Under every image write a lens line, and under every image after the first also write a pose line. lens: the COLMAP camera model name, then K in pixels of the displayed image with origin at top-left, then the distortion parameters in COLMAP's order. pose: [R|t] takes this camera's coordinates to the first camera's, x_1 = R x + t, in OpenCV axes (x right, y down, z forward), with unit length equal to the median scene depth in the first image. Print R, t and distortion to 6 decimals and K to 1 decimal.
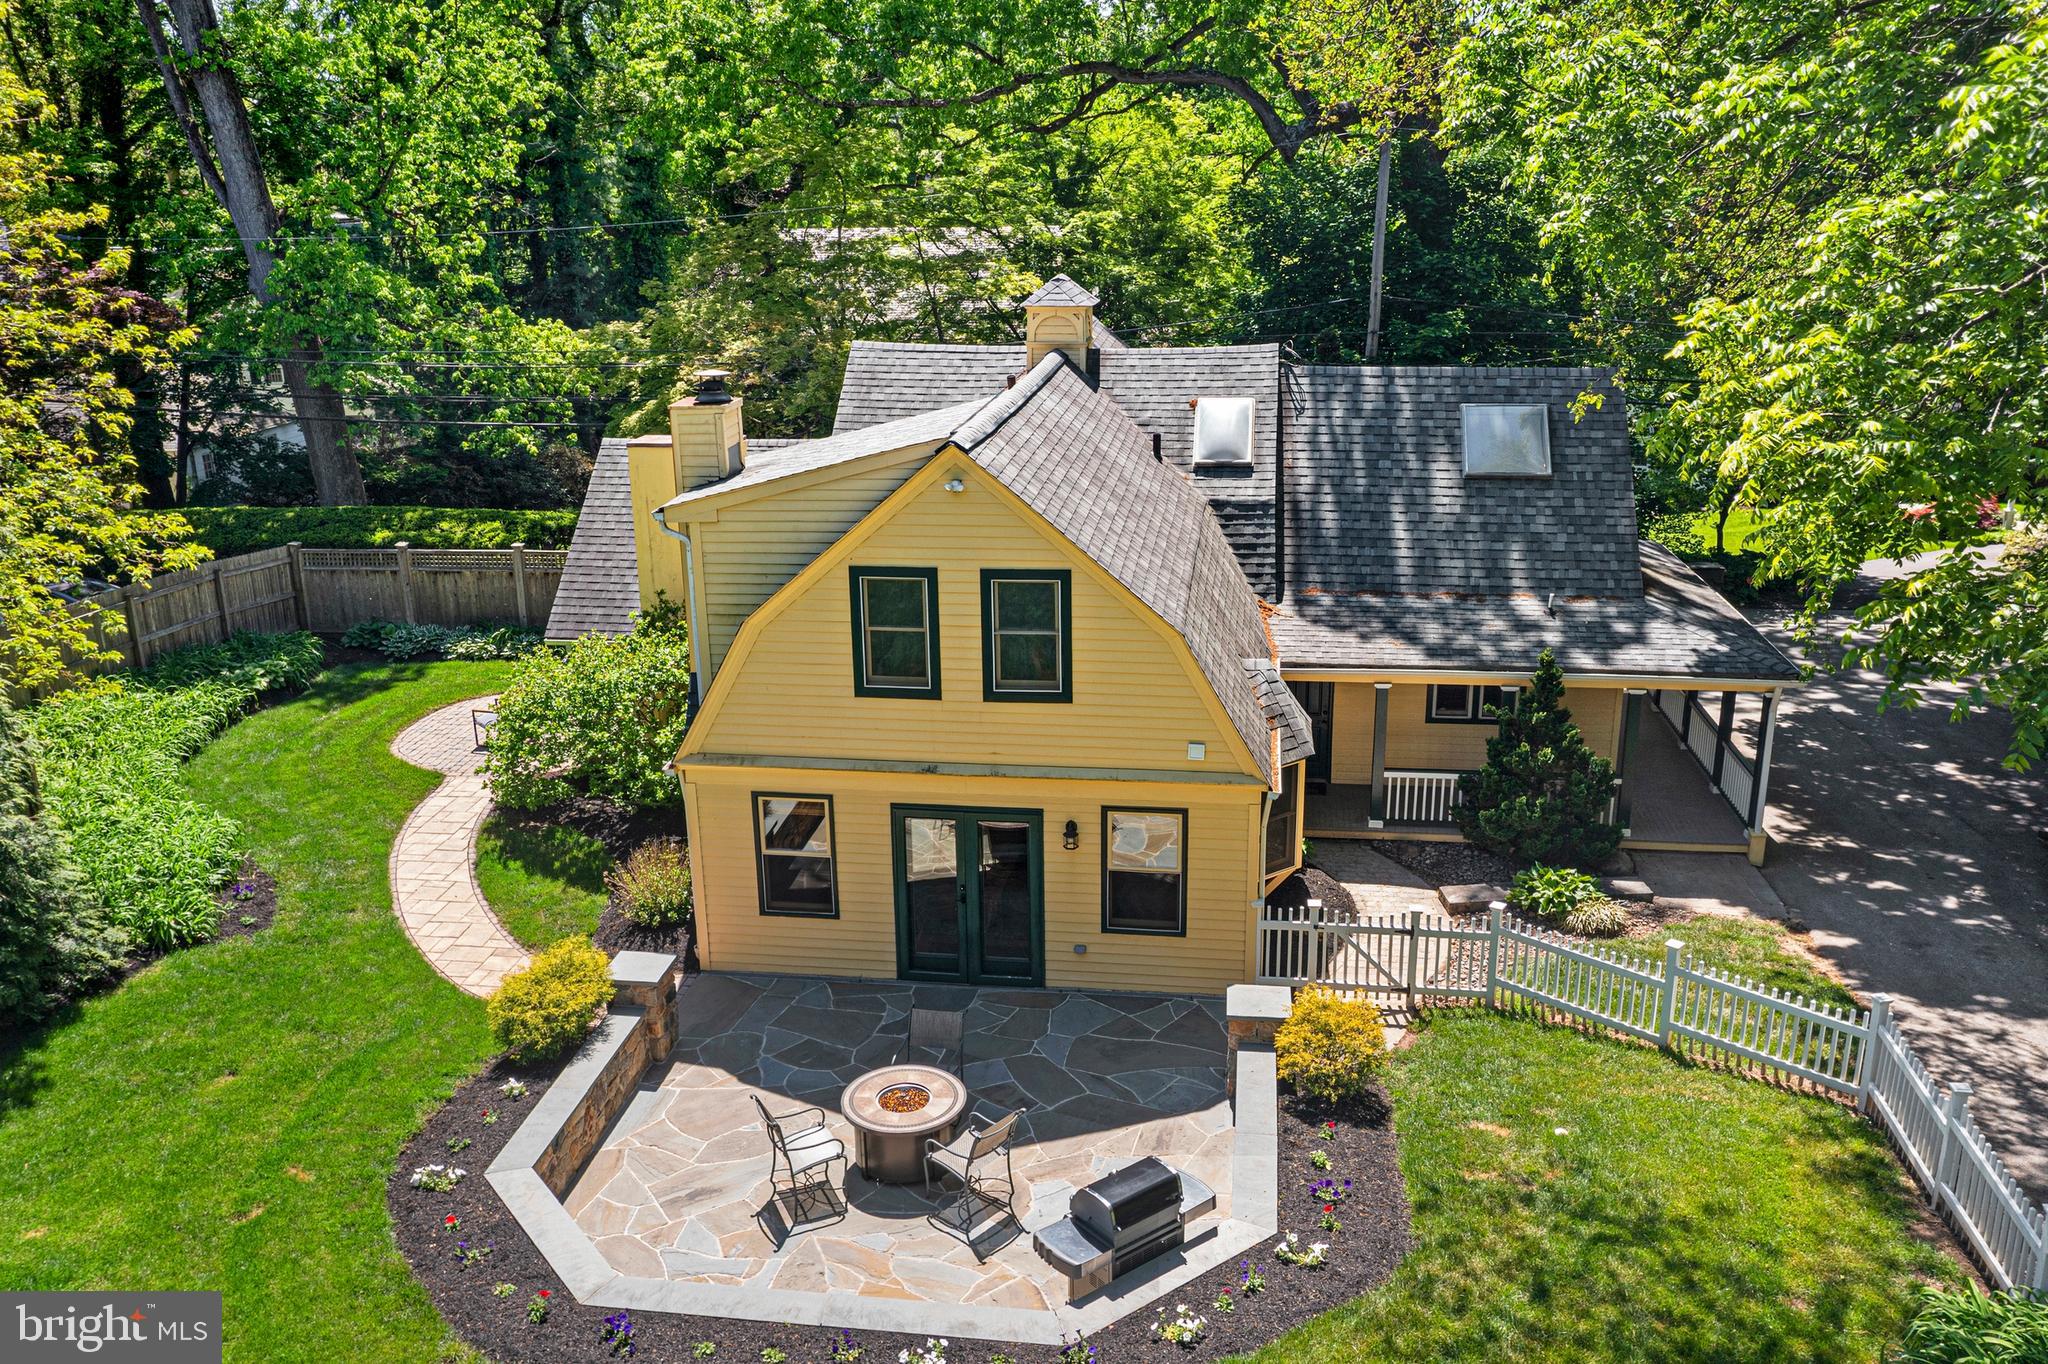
lens RADIAL K [[1572.5, 0, 1024.1], [0, 1572.5, 784.9], [0, 0, 1]] dist [0.003504, 0.001316]
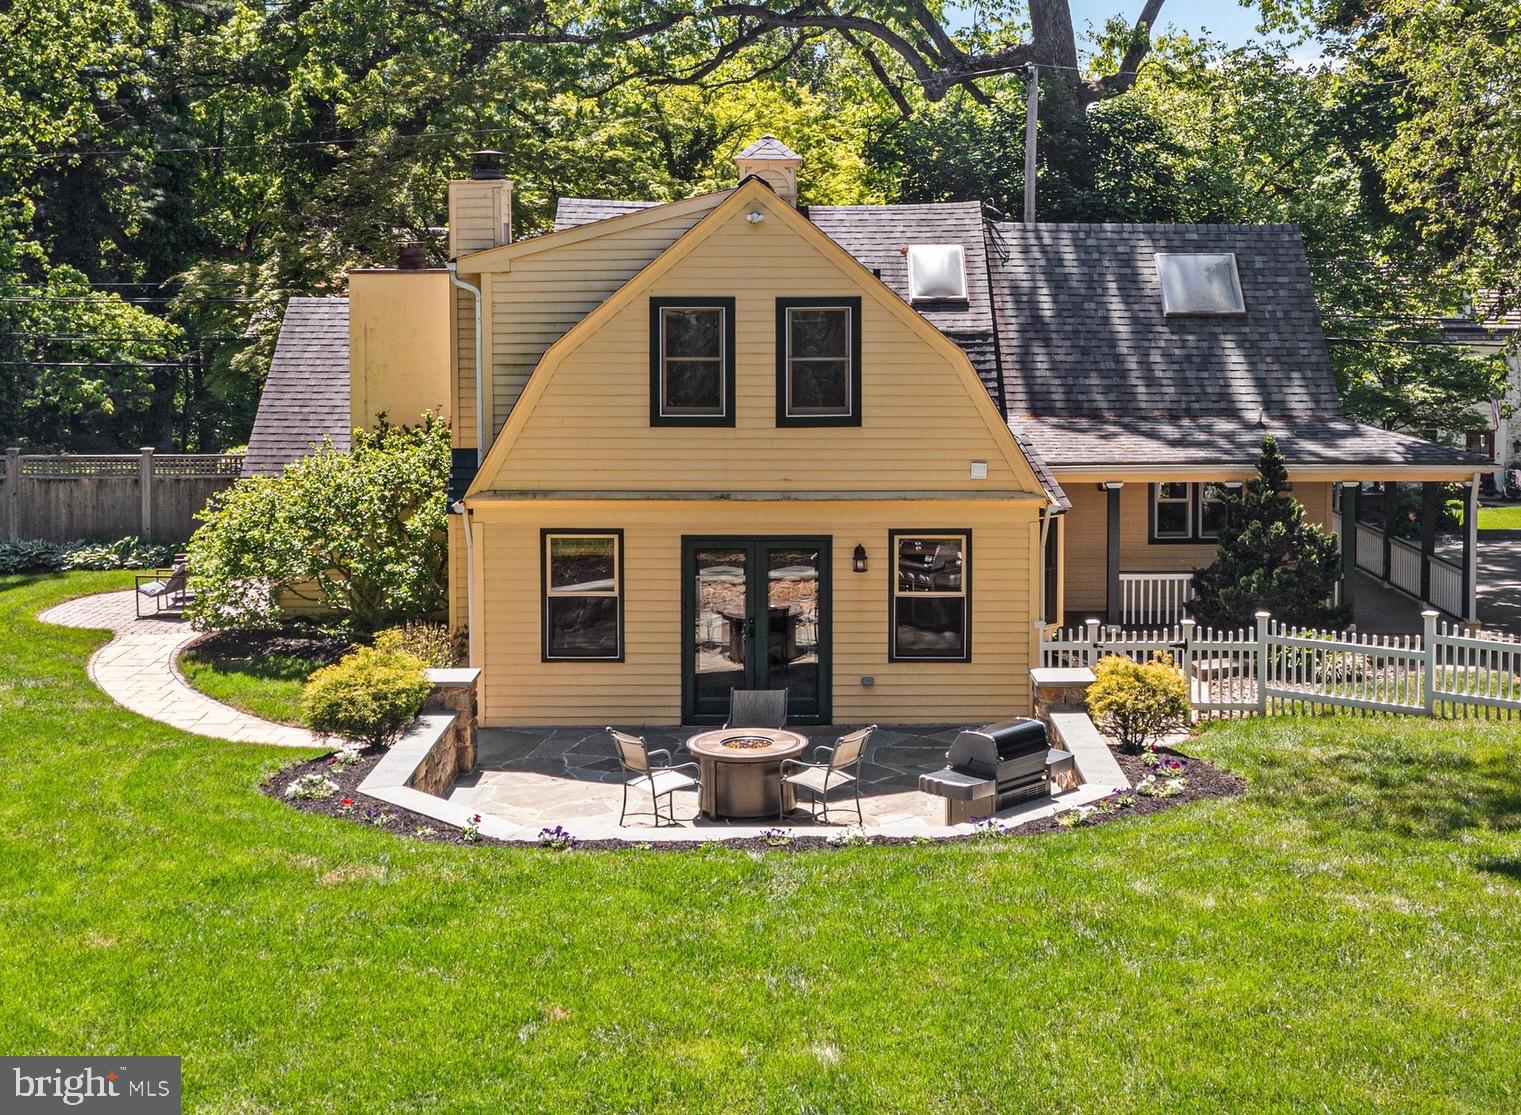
lens RADIAL K [[1913.6, 0, 812.6], [0, 1913.6, 554.8], [0, 0, 1]] dist [-0.007653, 0.005591]
pose [[0.988989, -0.006611, 0.147844, -0.180469], [0.039643, 0.974327, -0.221619, 0.295934], [-0.142583, 0.225039, 0.963861, -0.200386]]
